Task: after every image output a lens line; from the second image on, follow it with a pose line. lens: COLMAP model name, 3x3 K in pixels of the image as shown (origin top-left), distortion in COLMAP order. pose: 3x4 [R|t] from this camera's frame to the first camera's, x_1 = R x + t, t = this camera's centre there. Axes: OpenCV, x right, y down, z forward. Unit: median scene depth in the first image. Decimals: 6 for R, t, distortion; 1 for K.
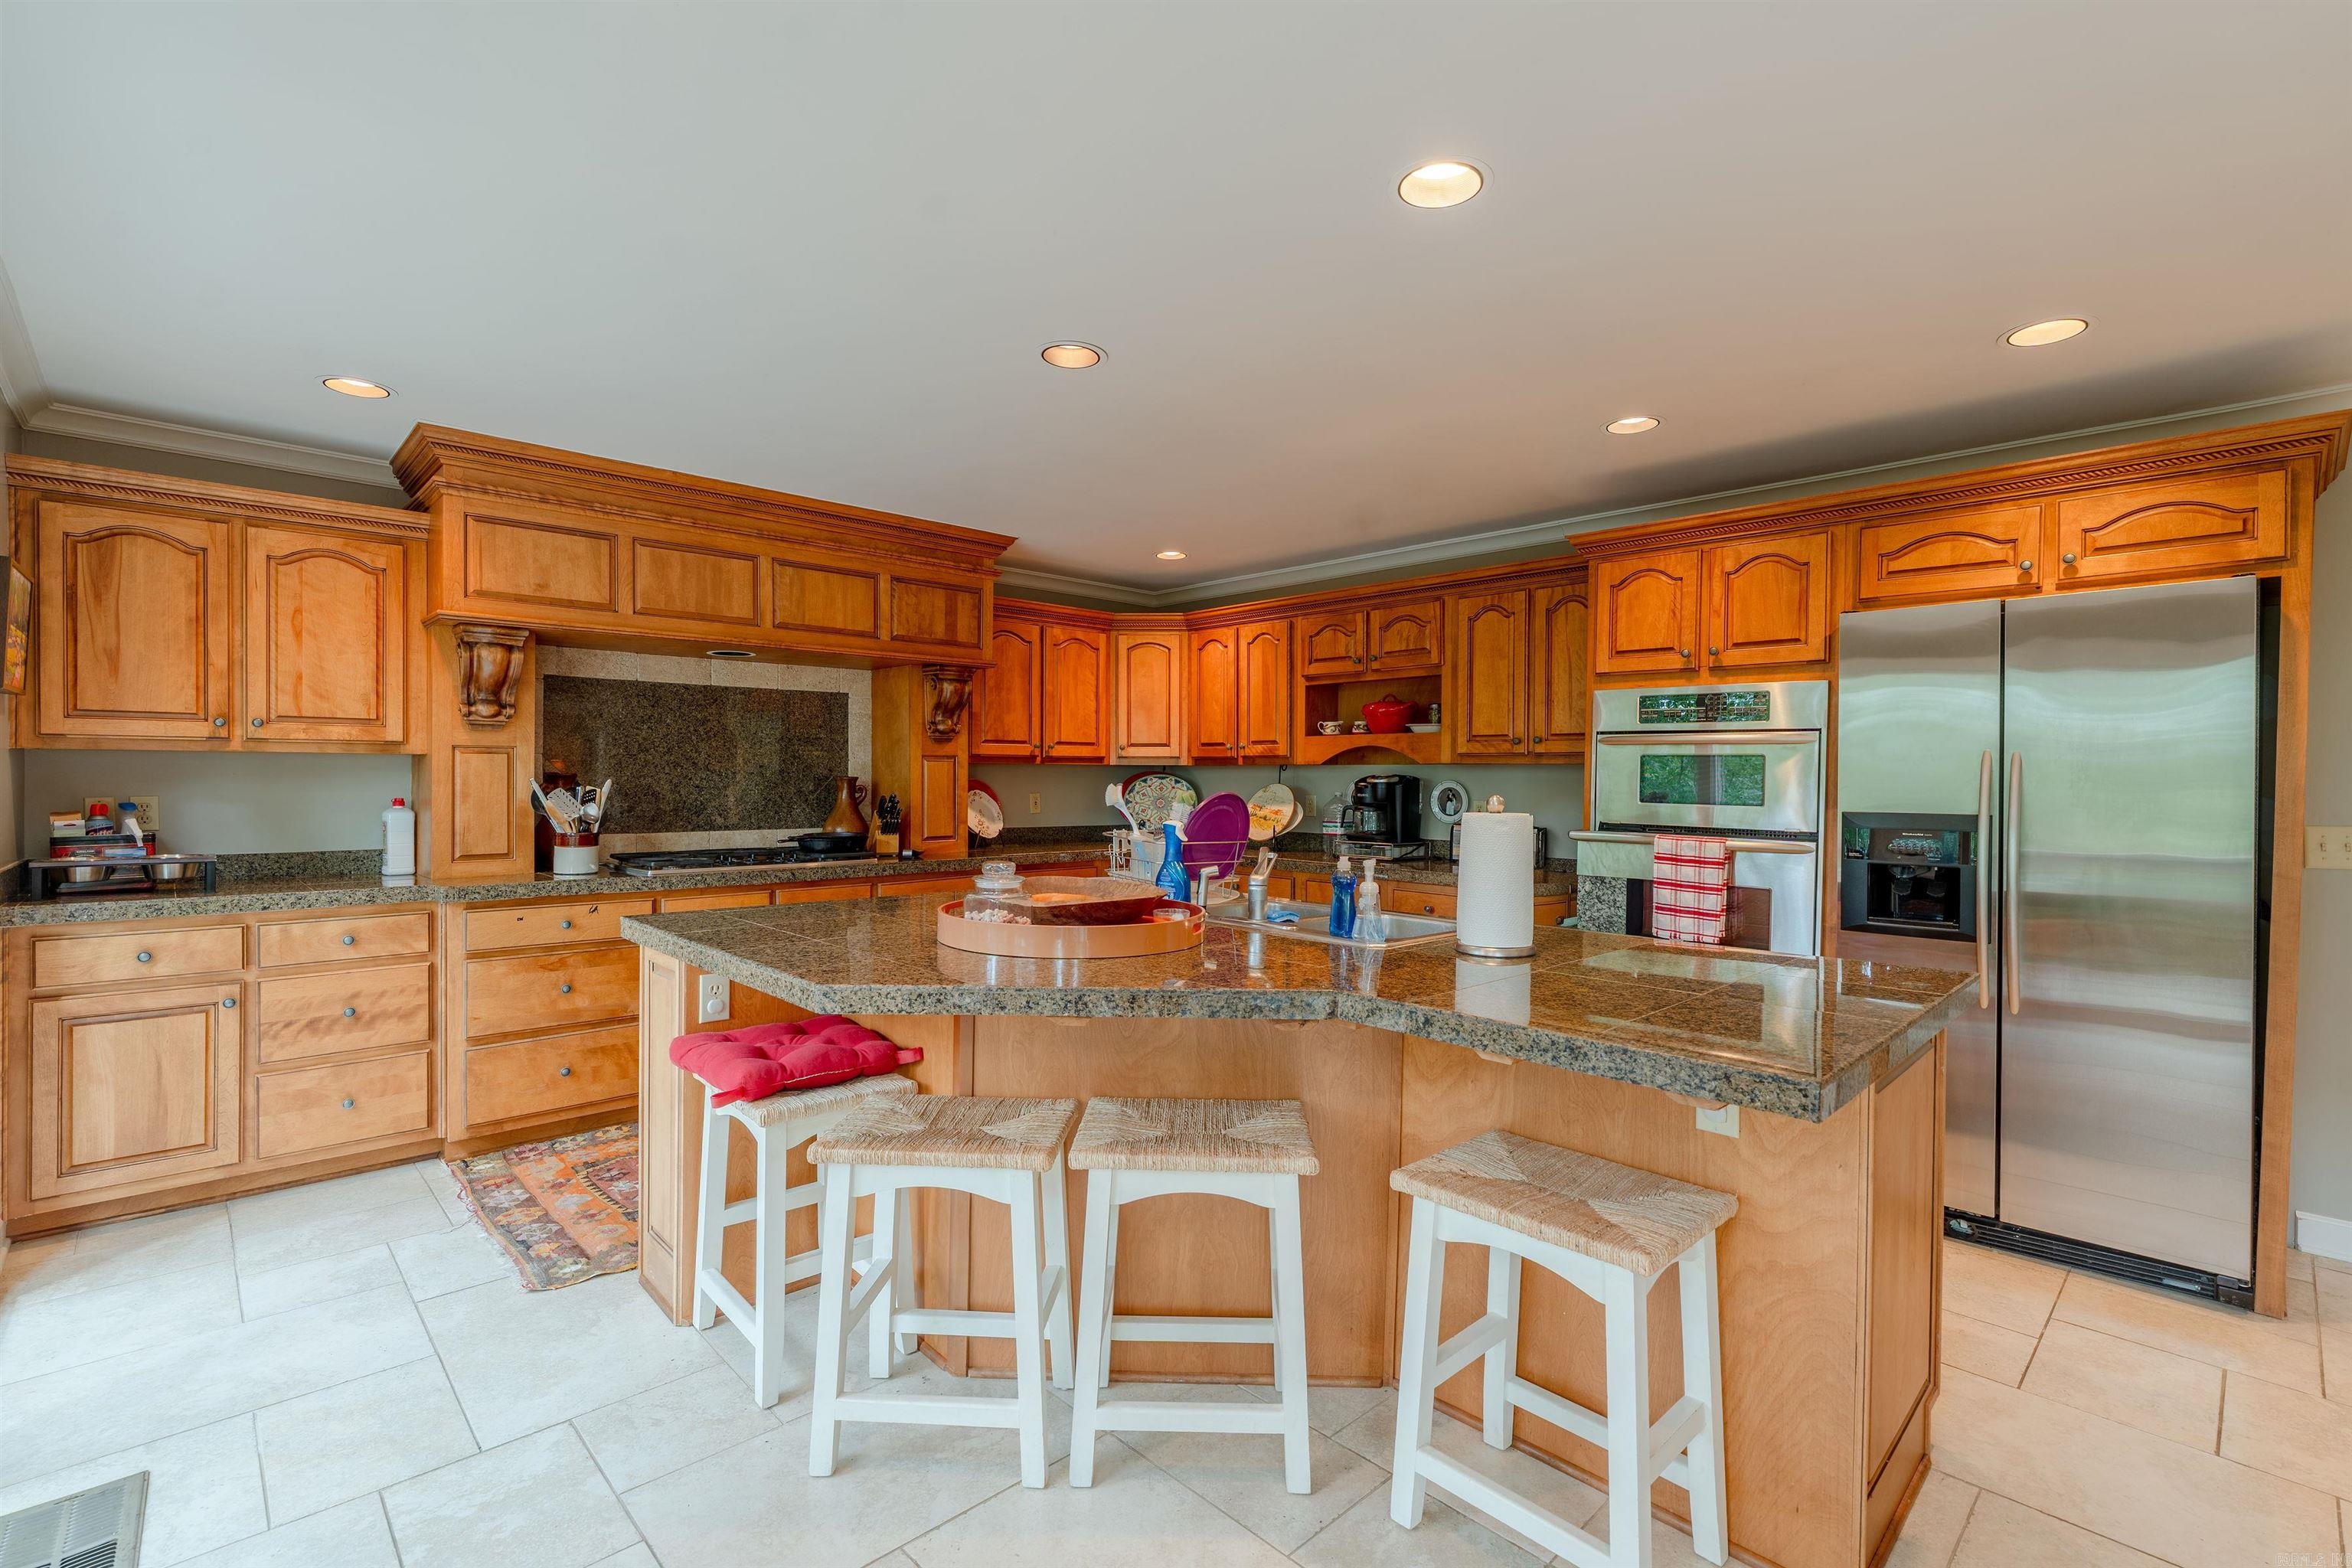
lens RADIAL K [[1051.3, 0, 1176.0], [0, 1051.3, 784.0], [0, 0, 1]] dist [-0.002937, 0.001189]
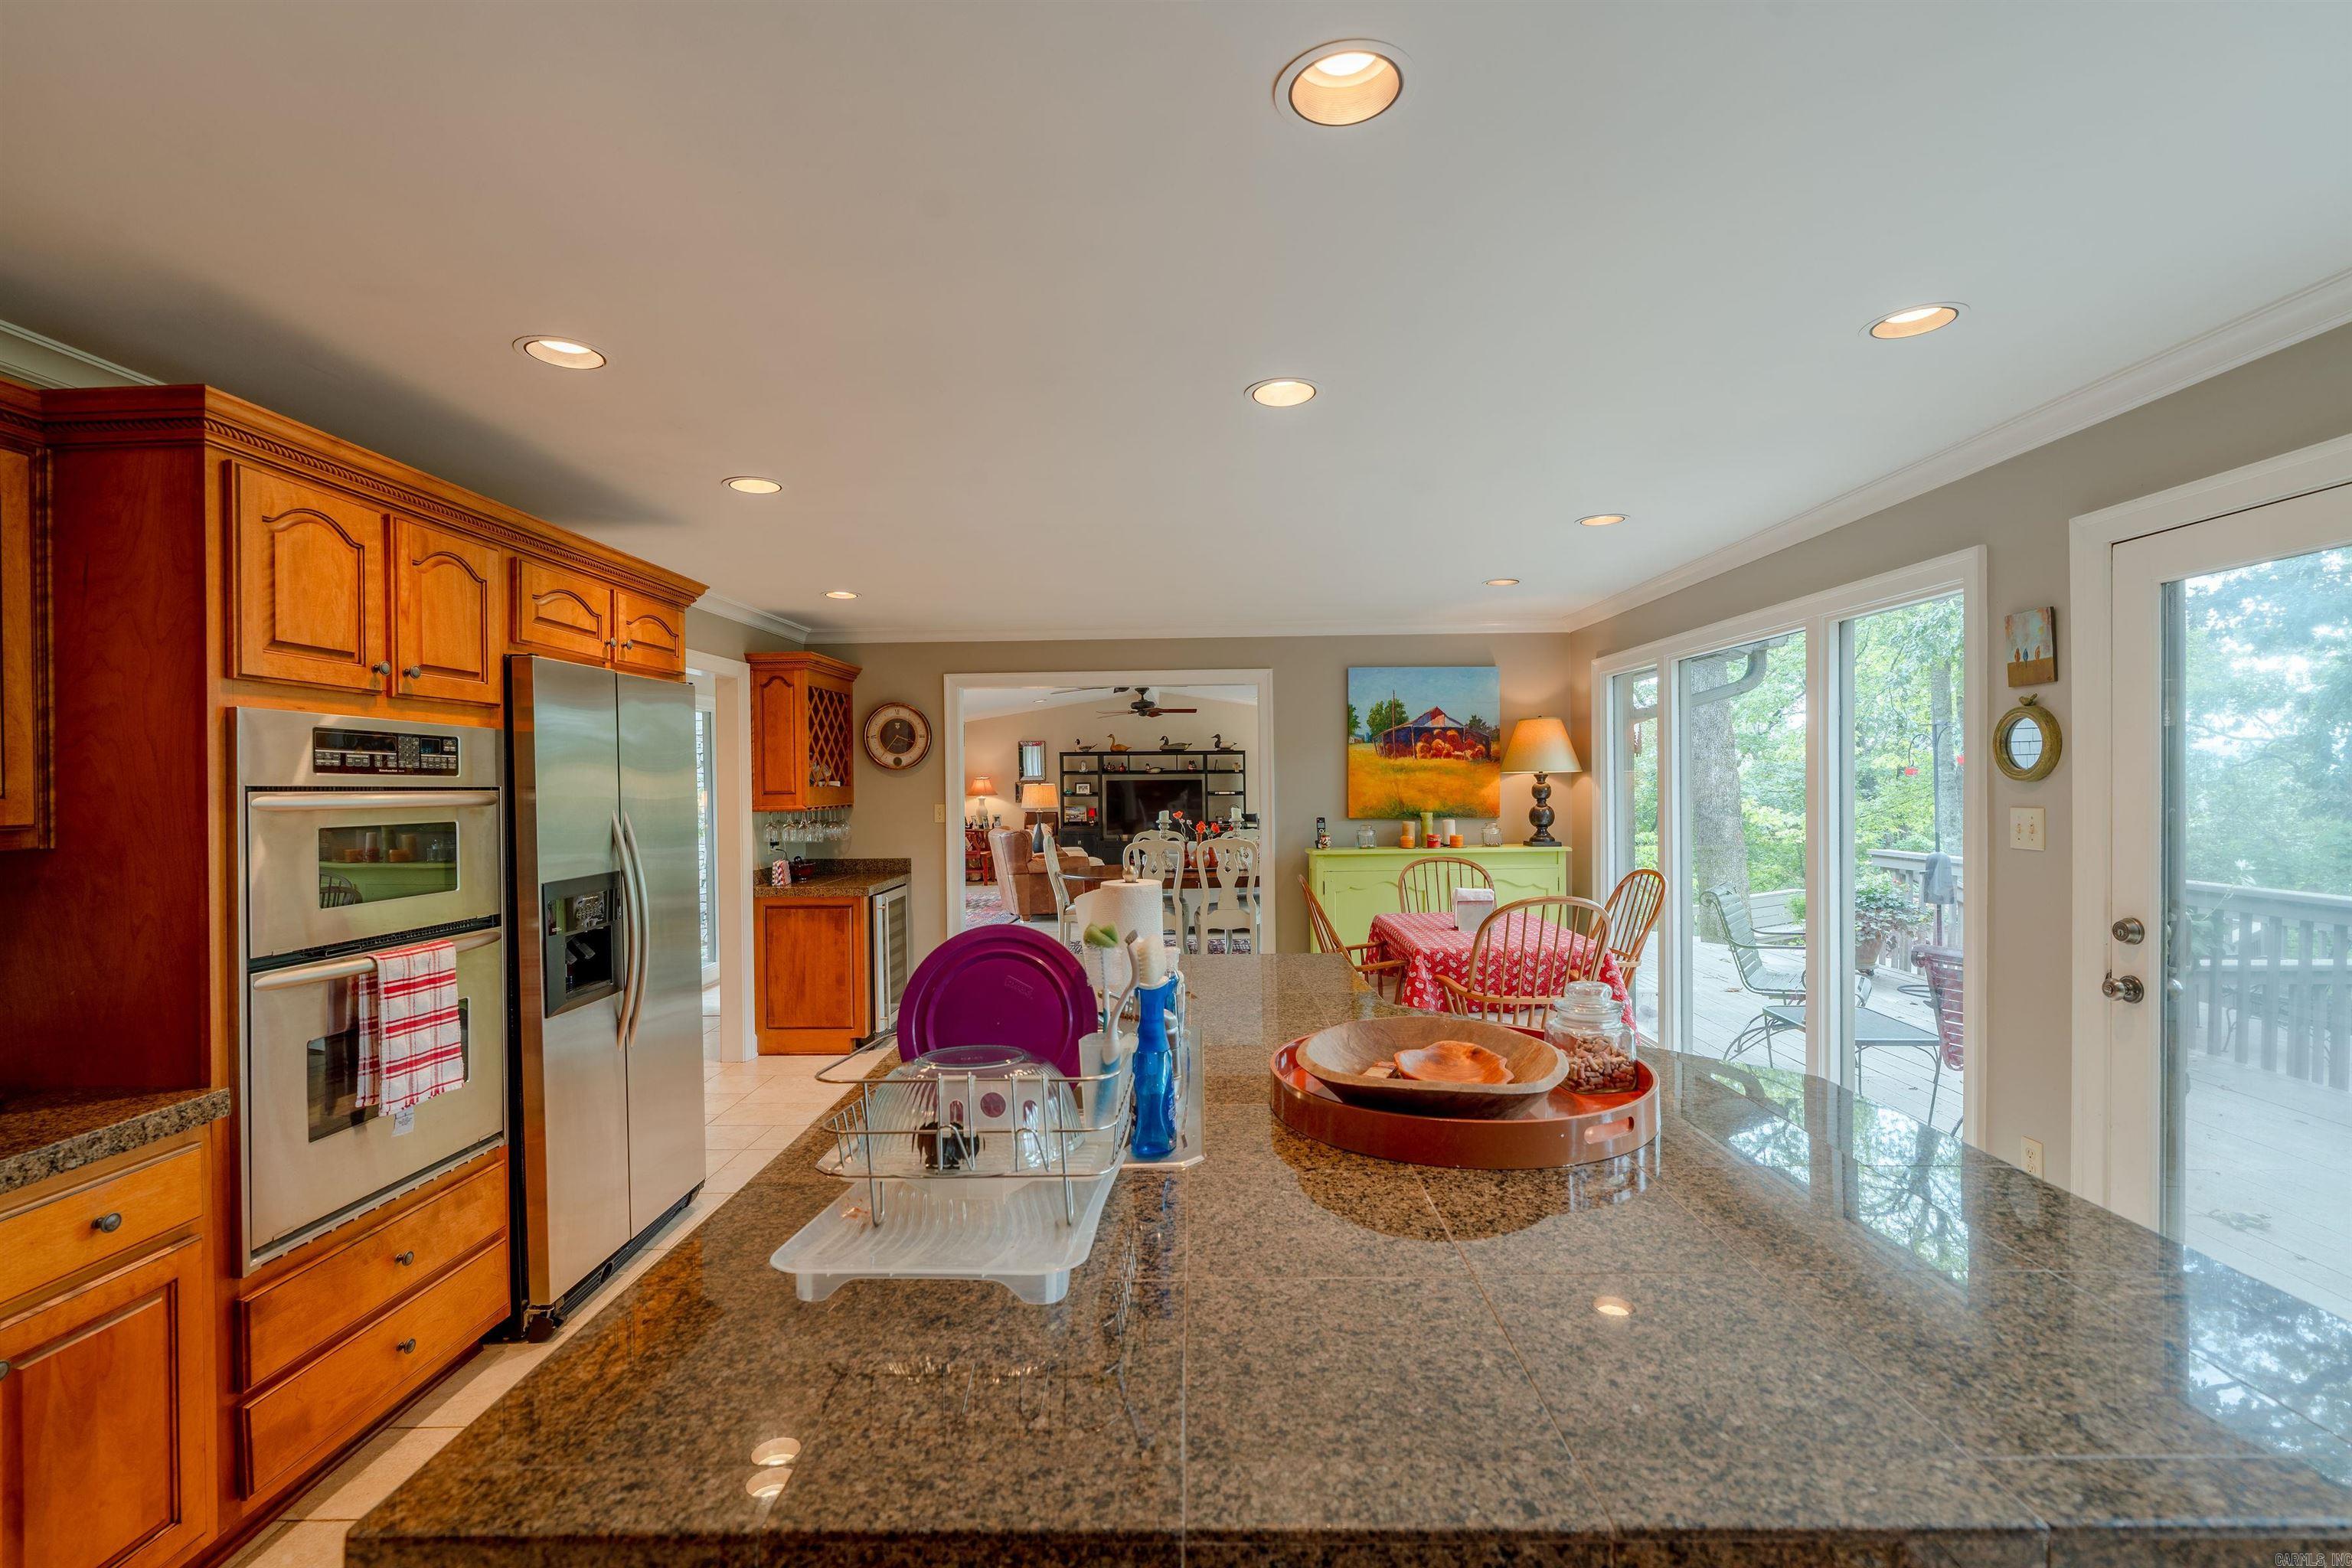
lens RADIAL K [[1071.6, 0, 1176.0], [0, 1071.6, 783.4], [0, 0, 1]] dist [-0.001127, 0.000401]
pose [[-0.709254, -0.003858, 0.704942, -0.255805], [0.011904, 0.999777, 0.017448, -0.046097], [-0.704852, 0.020767, -0.709050, 0.879586]]
